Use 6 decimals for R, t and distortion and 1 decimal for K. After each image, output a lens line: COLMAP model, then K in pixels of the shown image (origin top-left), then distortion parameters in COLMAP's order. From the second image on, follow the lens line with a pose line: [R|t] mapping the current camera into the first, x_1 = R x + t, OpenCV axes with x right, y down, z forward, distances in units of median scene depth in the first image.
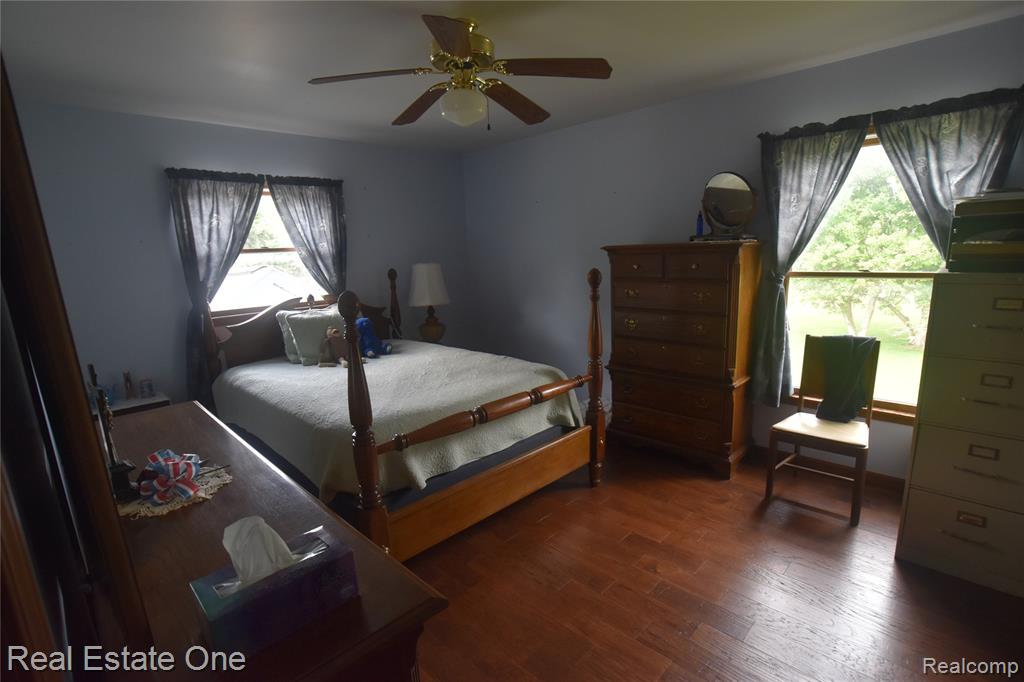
lens RADIAL K [[489.8, 0, 509.1], [0, 489.8, 351.9], [0, 0, 1]] dist [-0.085159, 0.055330]
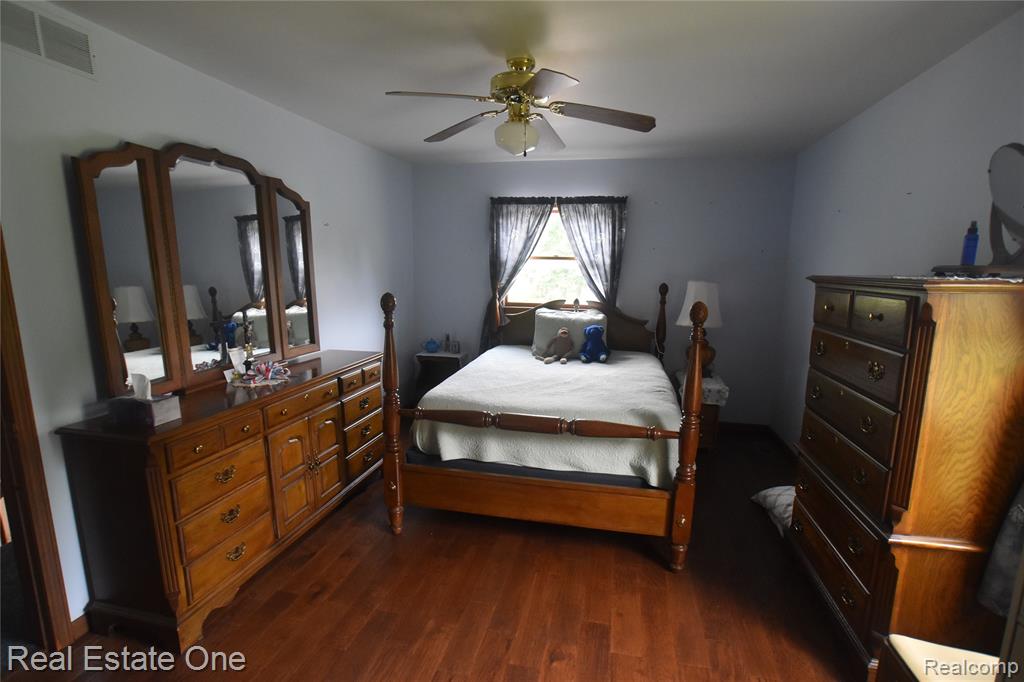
lens RADIAL K [[489.8, 0, 509.1], [0, 489.8, 351.9], [0, 0, 1]] dist [-0.085159, 0.055330]
pose [[0.537287, 0.195879, -0.820338, 0.532503], [-0.204723, 0.973856, 0.098451, -0.085372], [0.818175, 0.115046, 0.563341, 0.257093]]
